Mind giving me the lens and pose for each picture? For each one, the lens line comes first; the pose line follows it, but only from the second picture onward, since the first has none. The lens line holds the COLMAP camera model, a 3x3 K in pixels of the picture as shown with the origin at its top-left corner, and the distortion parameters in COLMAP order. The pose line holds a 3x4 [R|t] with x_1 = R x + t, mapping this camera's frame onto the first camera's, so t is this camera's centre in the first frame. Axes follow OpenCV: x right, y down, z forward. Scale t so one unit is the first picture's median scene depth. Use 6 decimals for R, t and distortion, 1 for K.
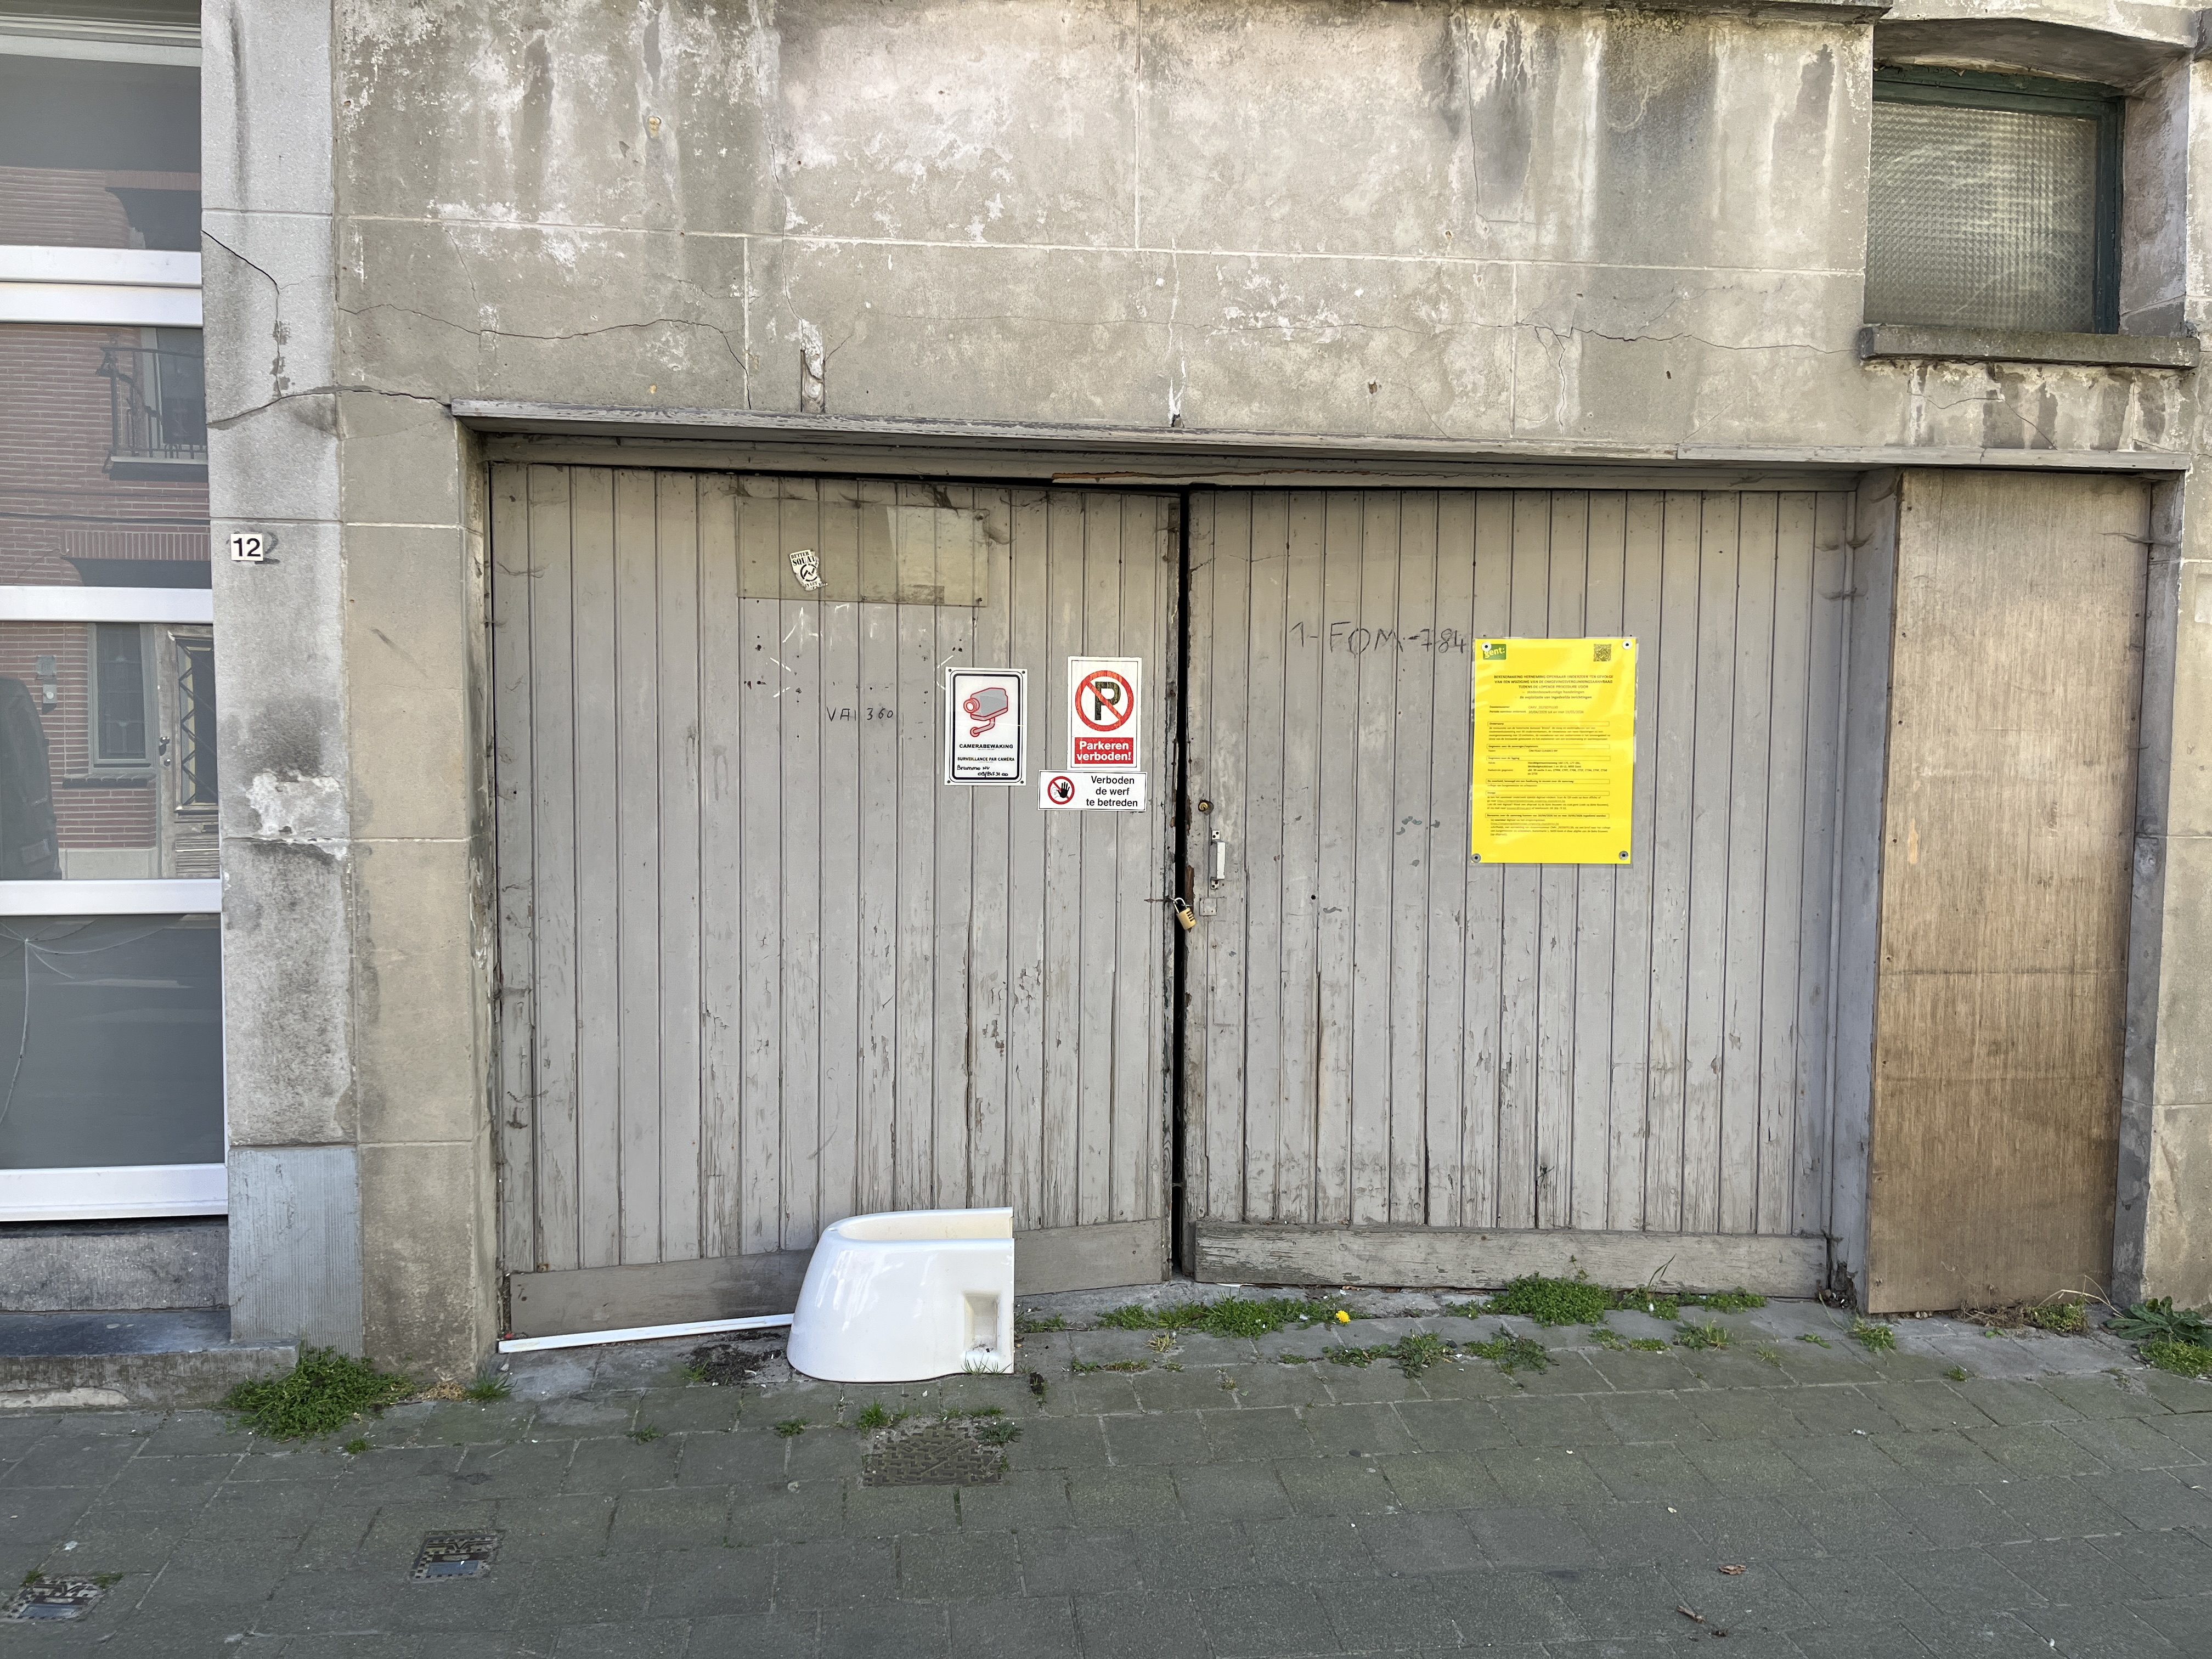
lens RADIAL K [[1716.0, 0, 1052.7], [0, 1716.0, 830.0], [0, 0, 1]] dist [0.082110, -0.113025]
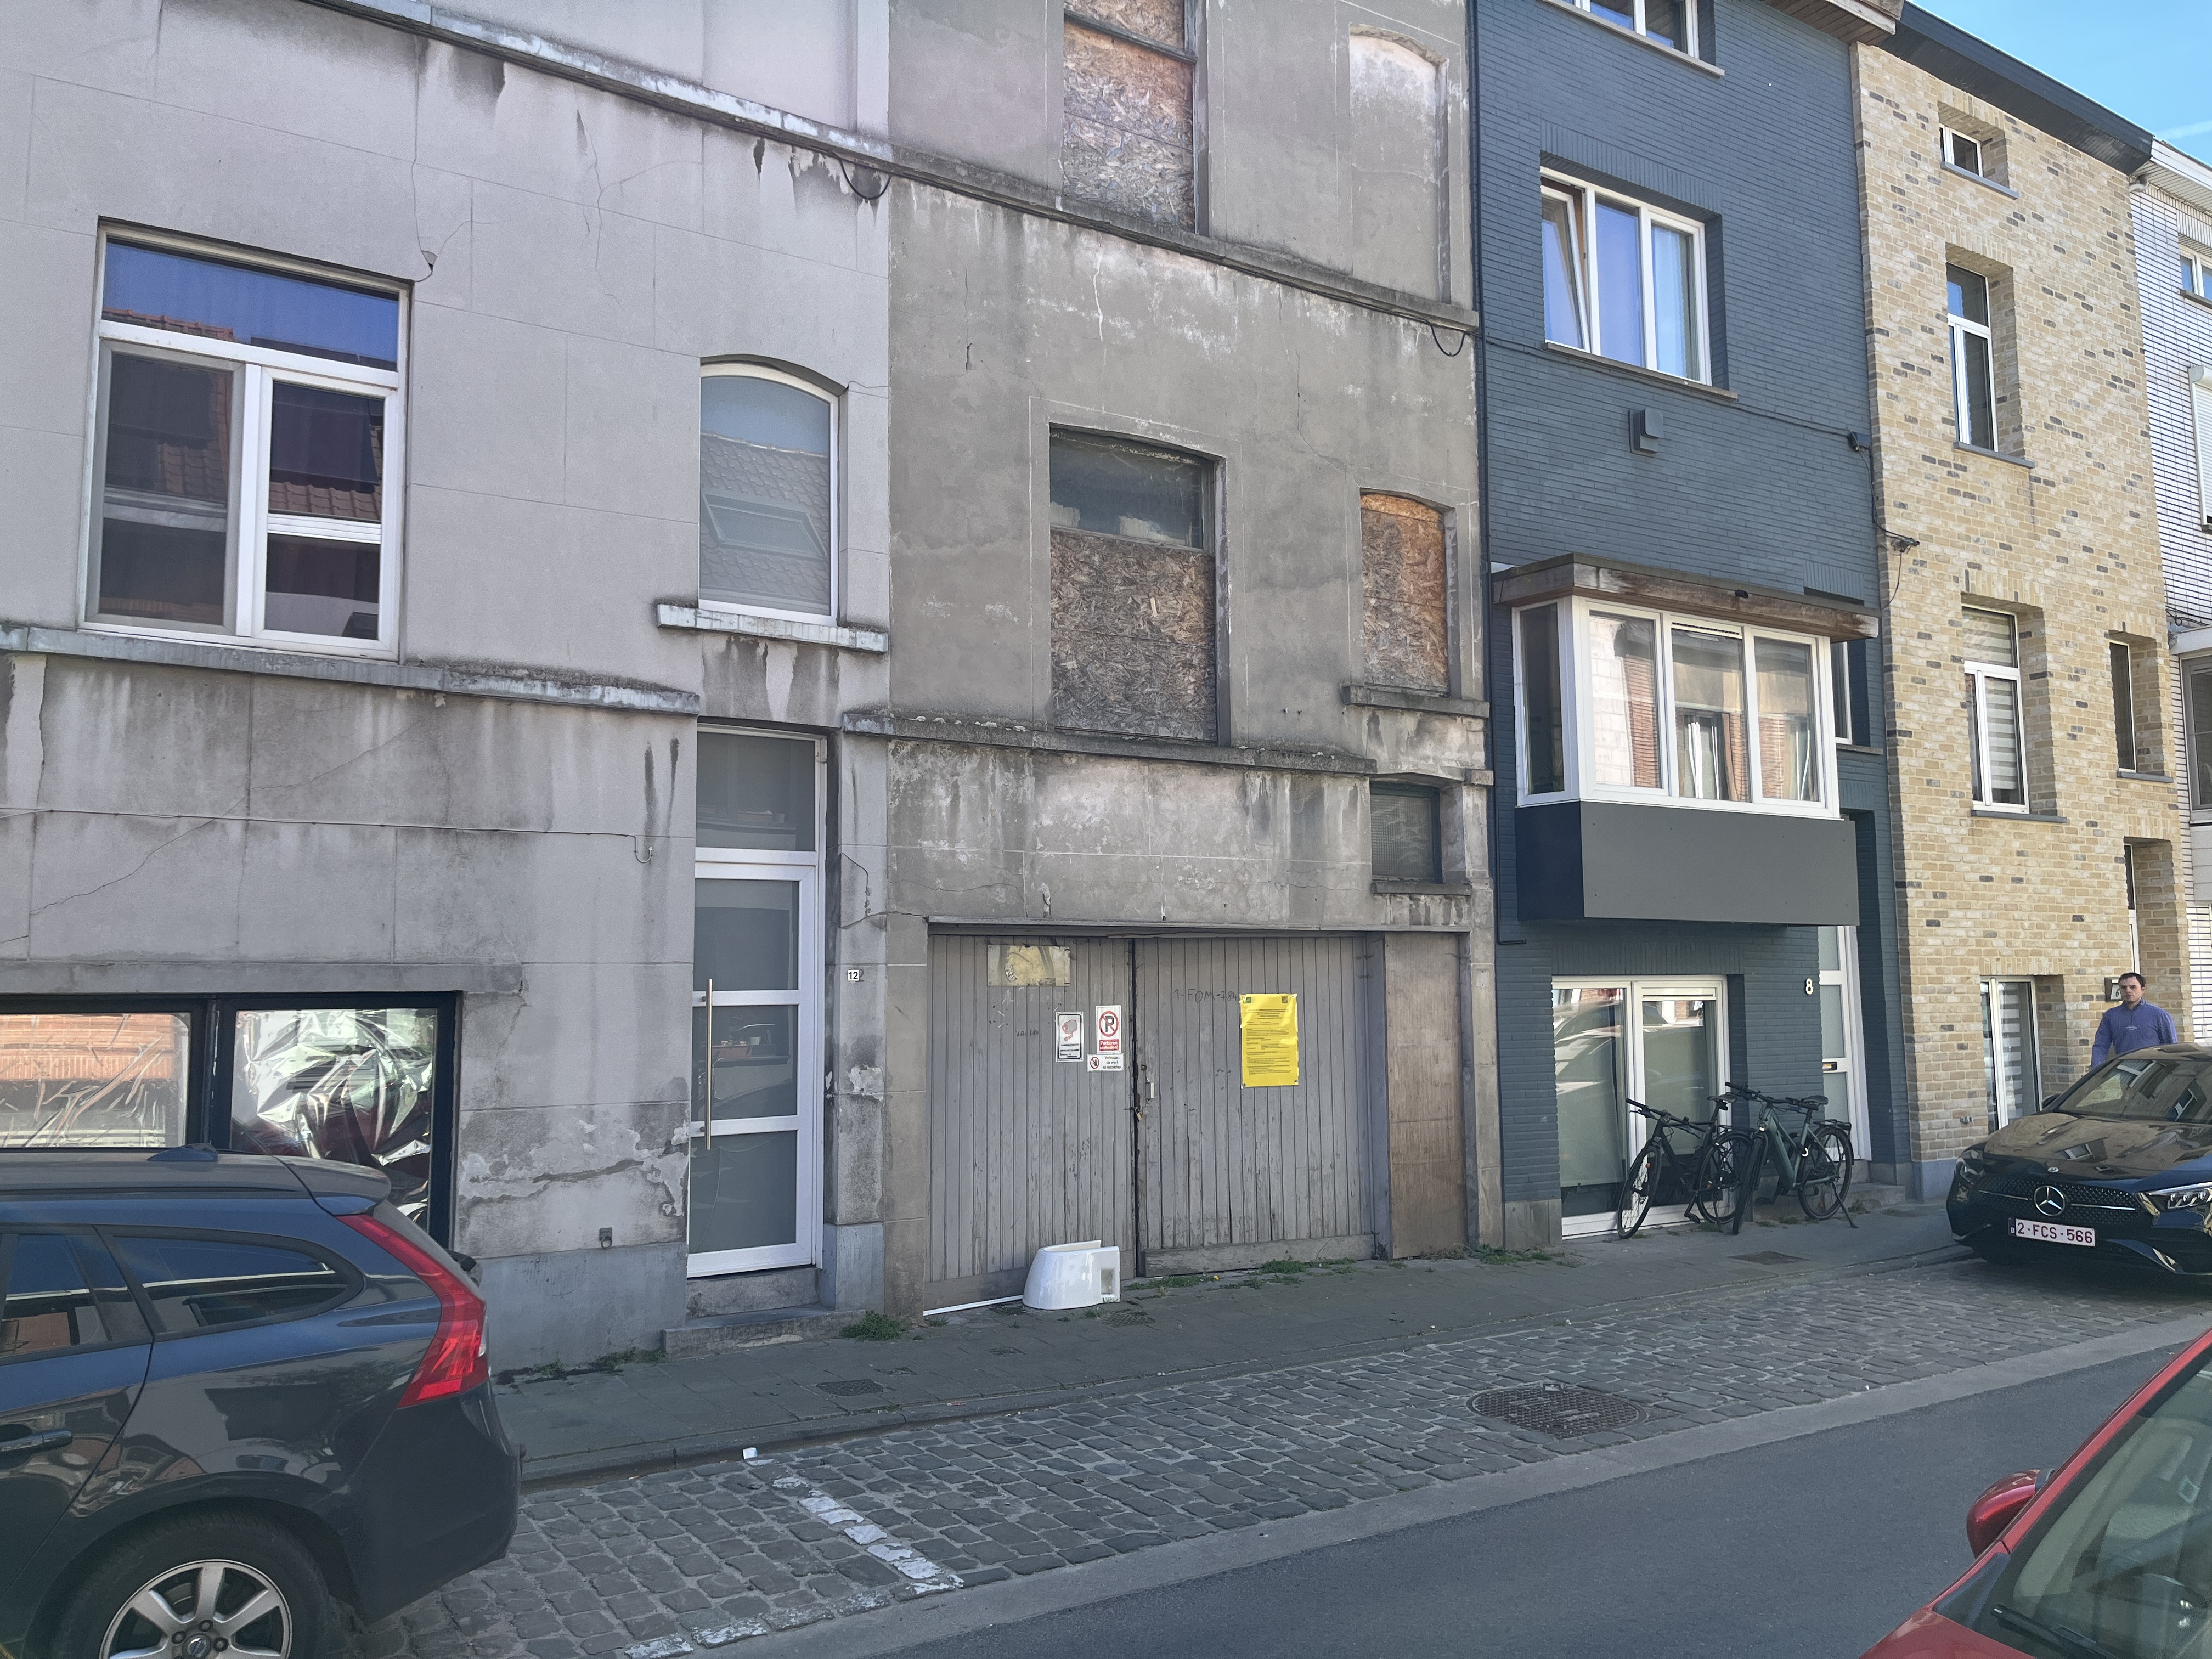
lens RADIAL K [[1689.2, 0, 1124.0], [0, 1689.2, 831.5], [0, 0, 1]] dist [0.075712, -0.103818]
pose [[0.901084, 0.023054, 0.433031, -1.011569], [0.046641, 0.987640, -0.149636, 0.013075], [-0.431128, 0.155032, 0.888872, -1.177803]]
